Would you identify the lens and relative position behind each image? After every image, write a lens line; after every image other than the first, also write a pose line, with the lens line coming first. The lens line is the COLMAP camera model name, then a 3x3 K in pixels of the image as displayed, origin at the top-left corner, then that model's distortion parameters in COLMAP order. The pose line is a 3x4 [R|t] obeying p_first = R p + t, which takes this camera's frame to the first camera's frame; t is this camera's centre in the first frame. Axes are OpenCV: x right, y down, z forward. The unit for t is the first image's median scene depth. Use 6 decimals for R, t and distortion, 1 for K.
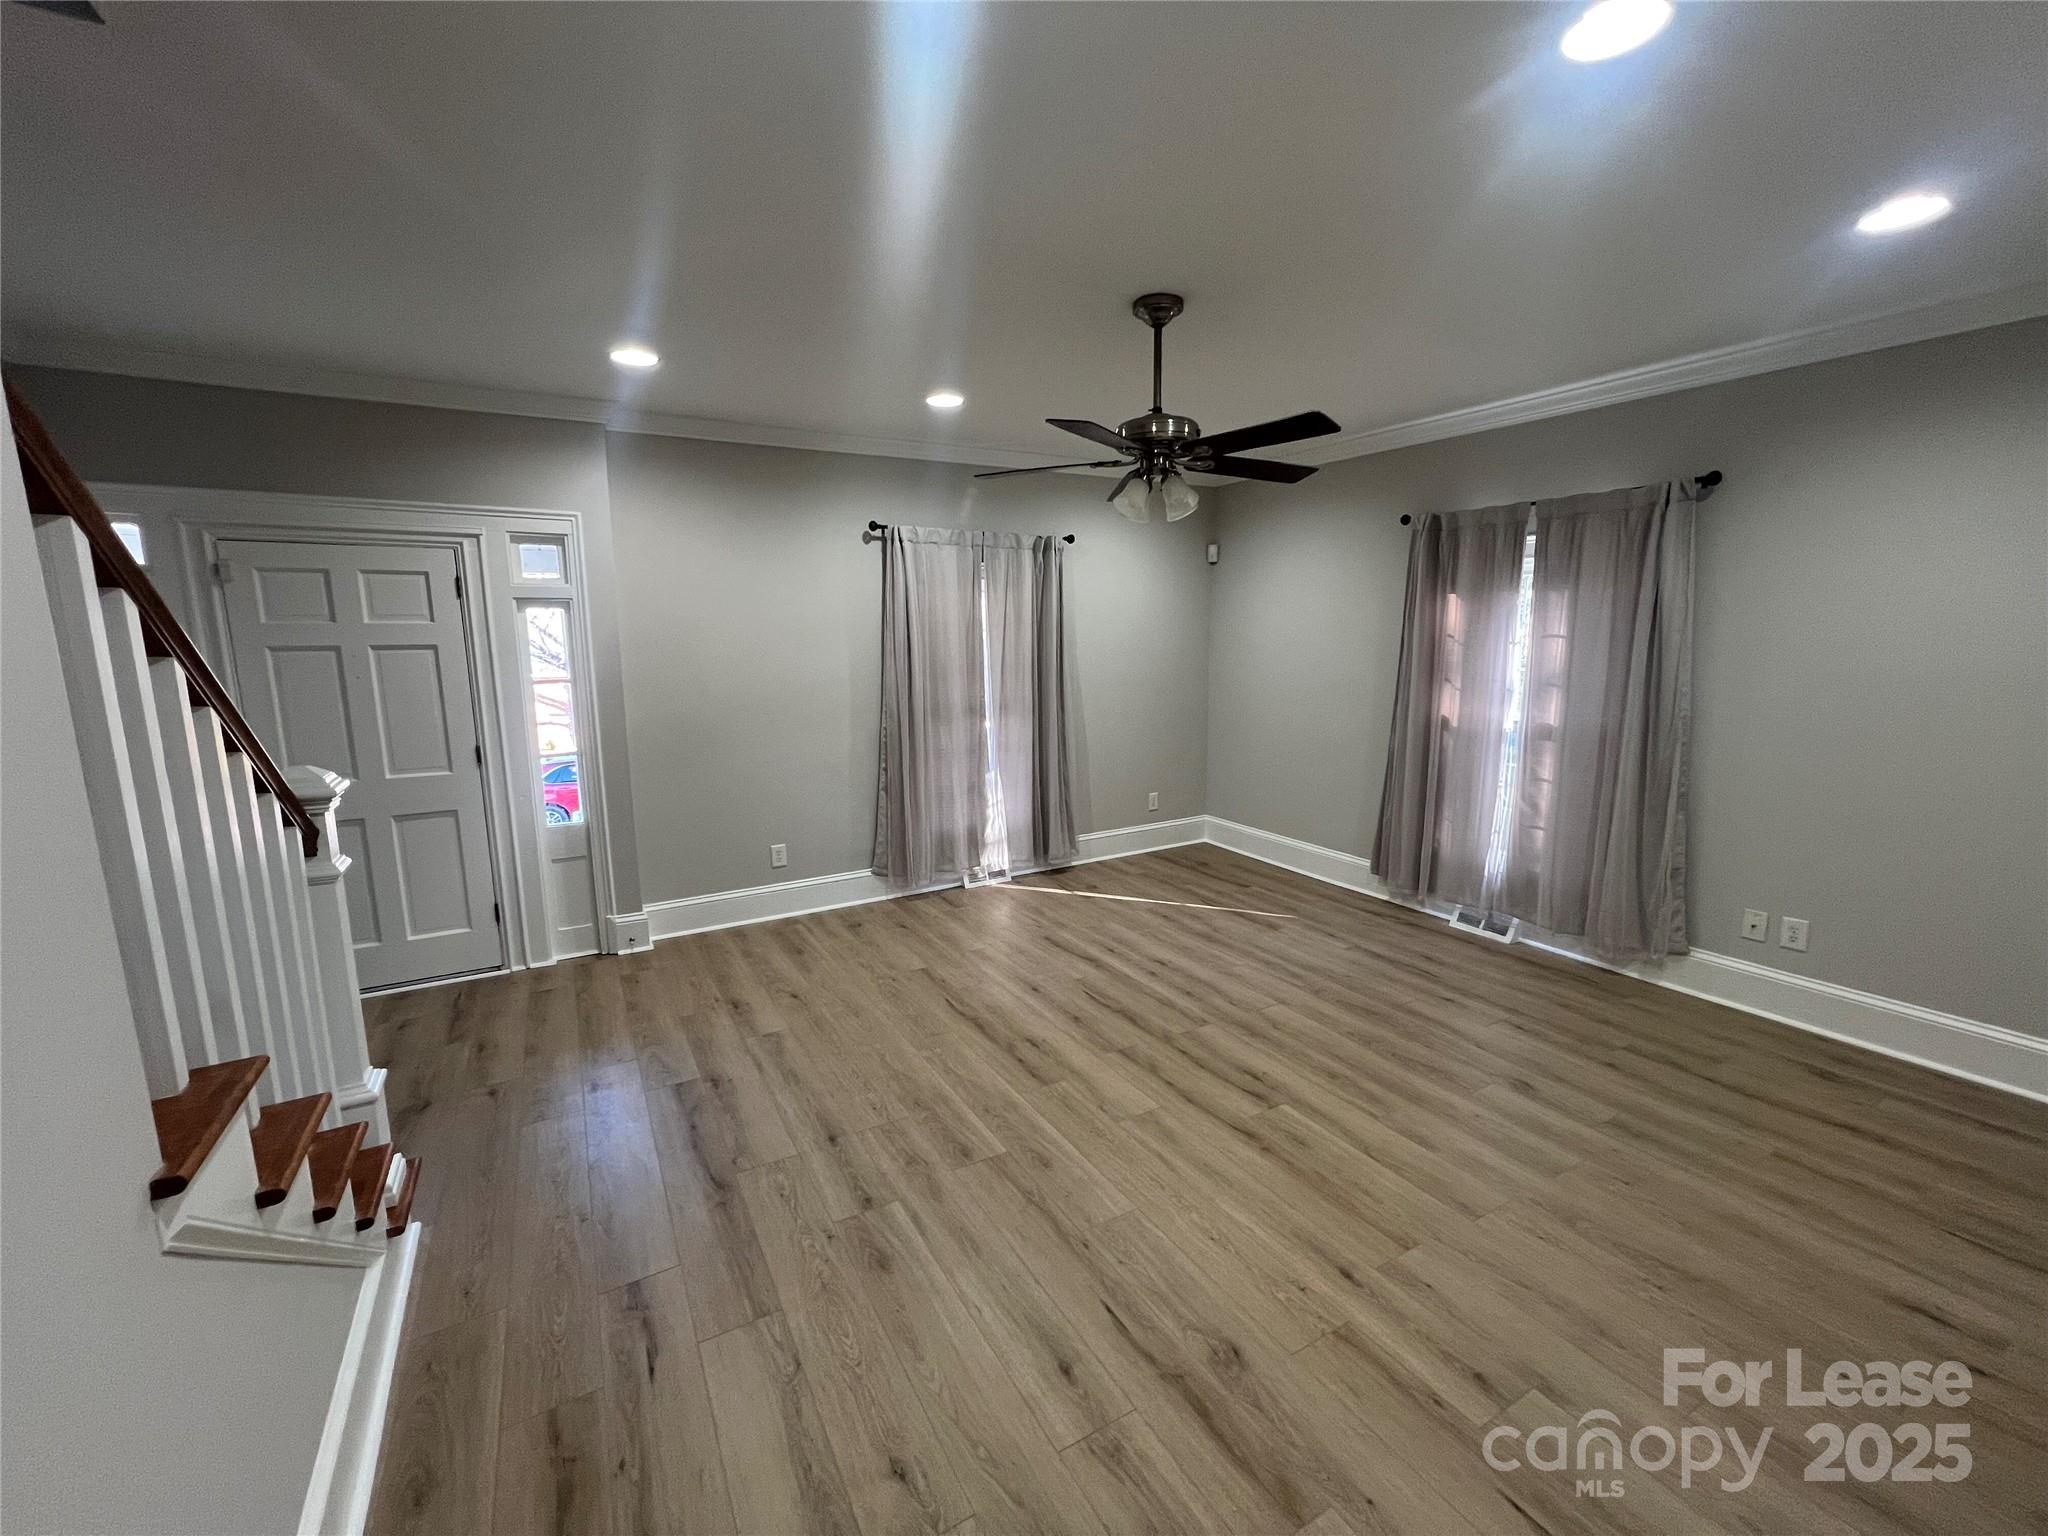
lens RADIAL K [[817.1, 0, 1015.5], [0, 817.1, 767.2], [0, 0, 1]] dist [0.000344, -0.000299]
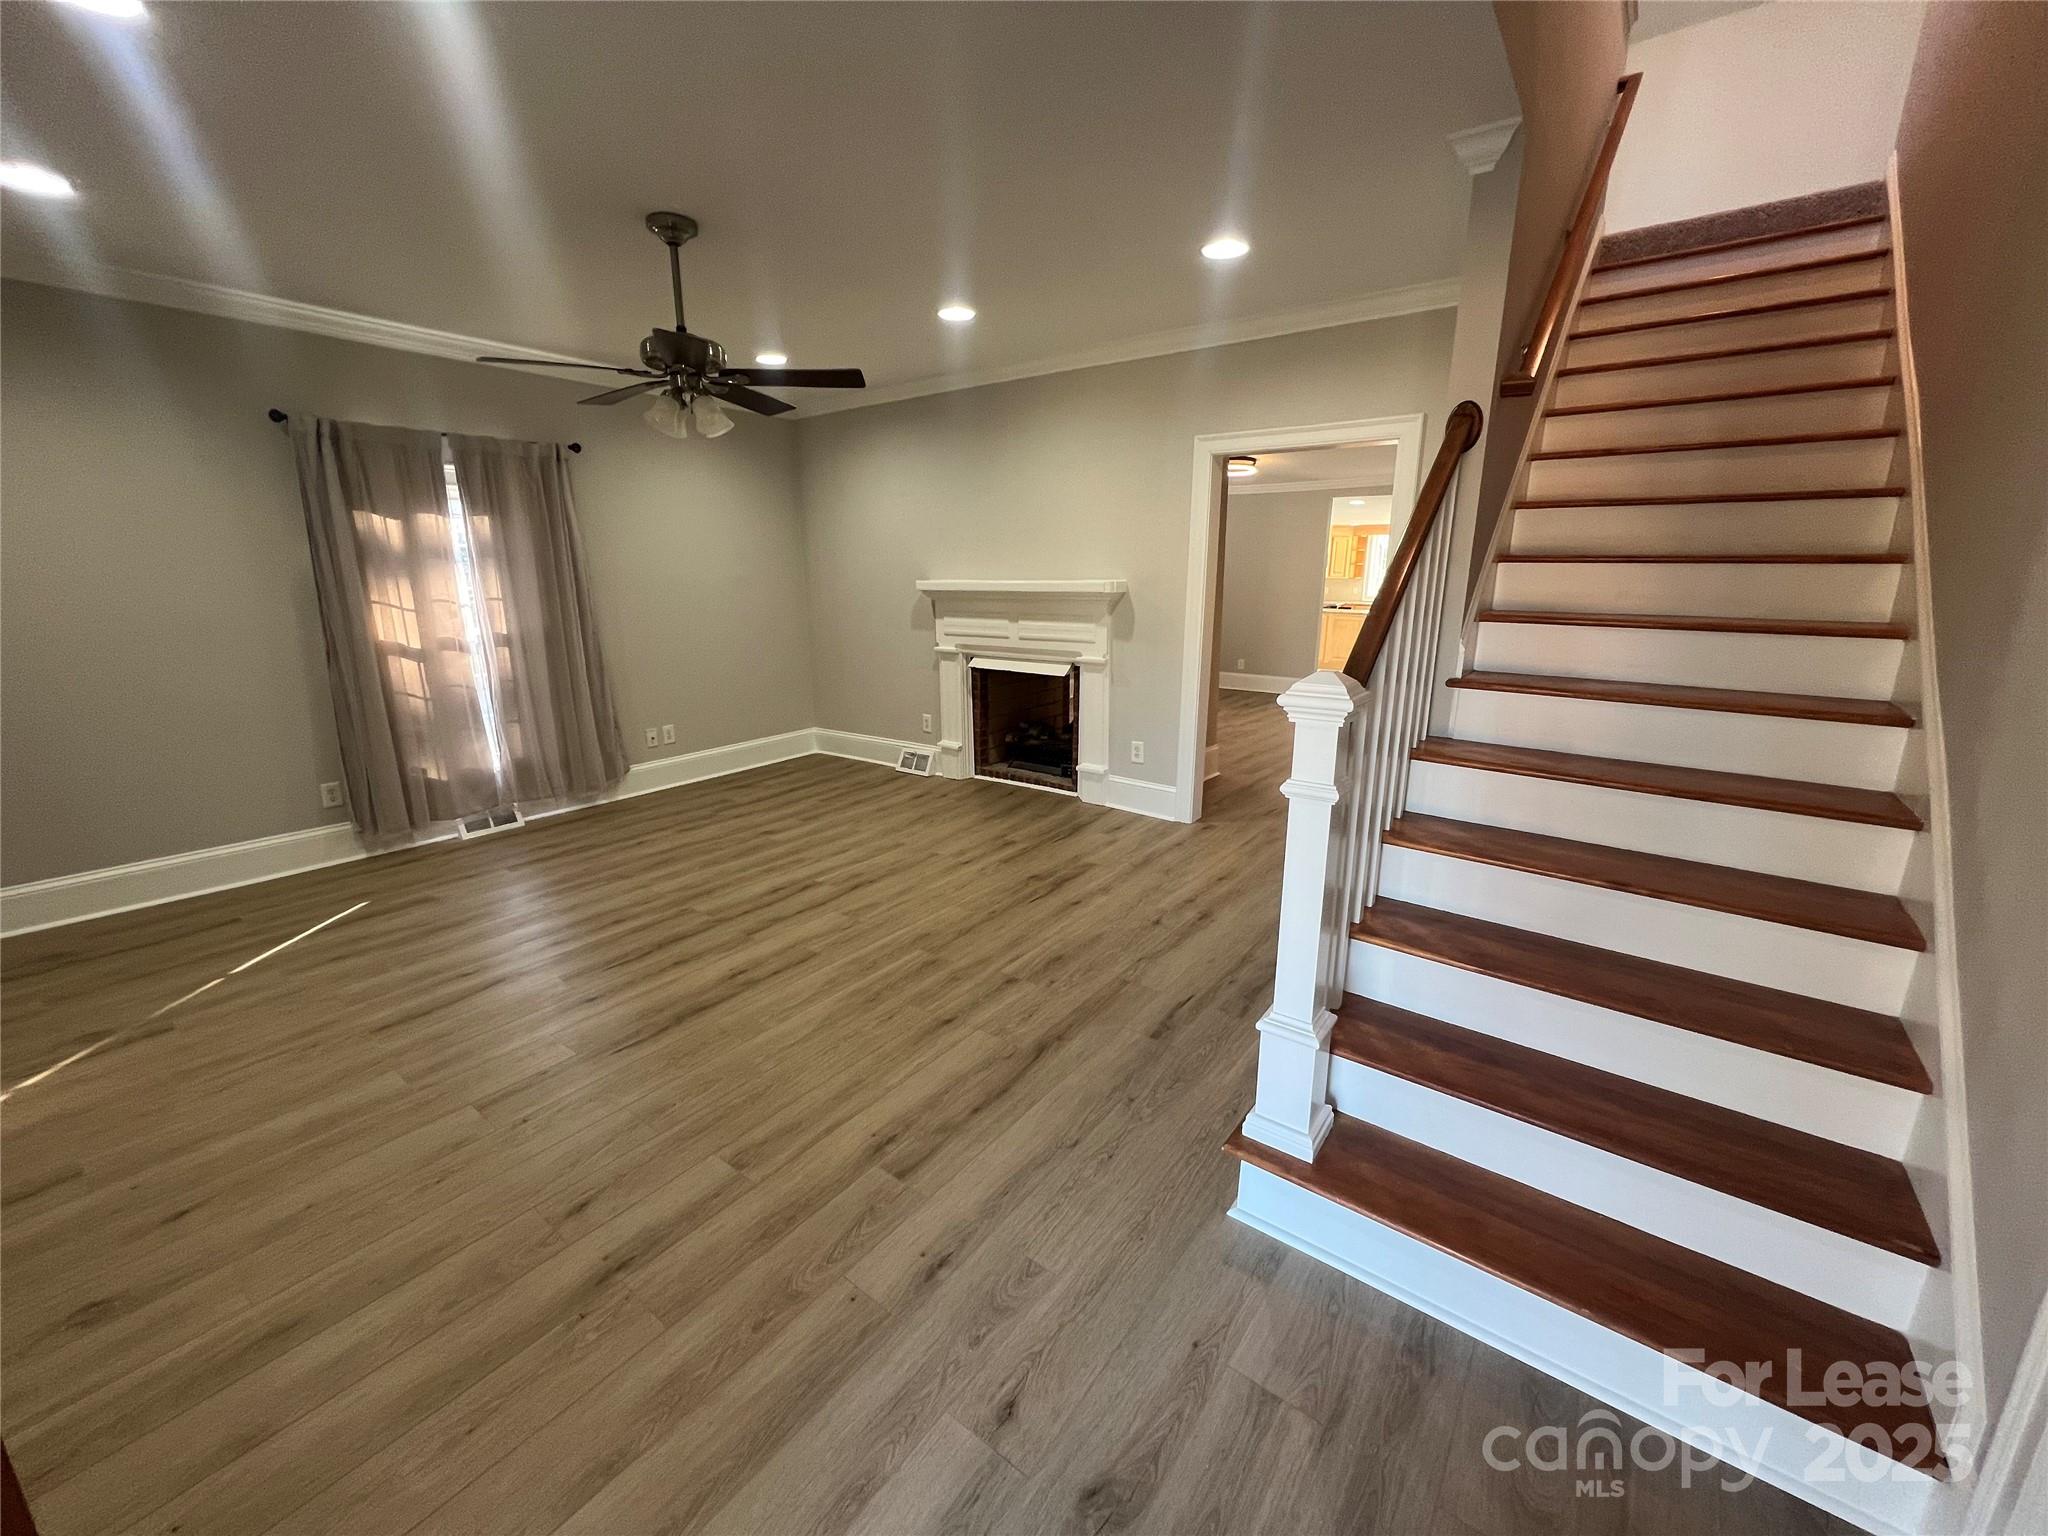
lens RADIAL K [[817.1, 0, 1015.5], [0, 817.1, 767.2], [0, 0, 1]] dist [0.000344, -0.000299]
pose [[-0.392709, -0.213338, 0.894576, -0.903611], [0.153768, 0.943797, 0.292579, -0.124332], [-0.906717, 0.252455, -0.337833, 0.946070]]
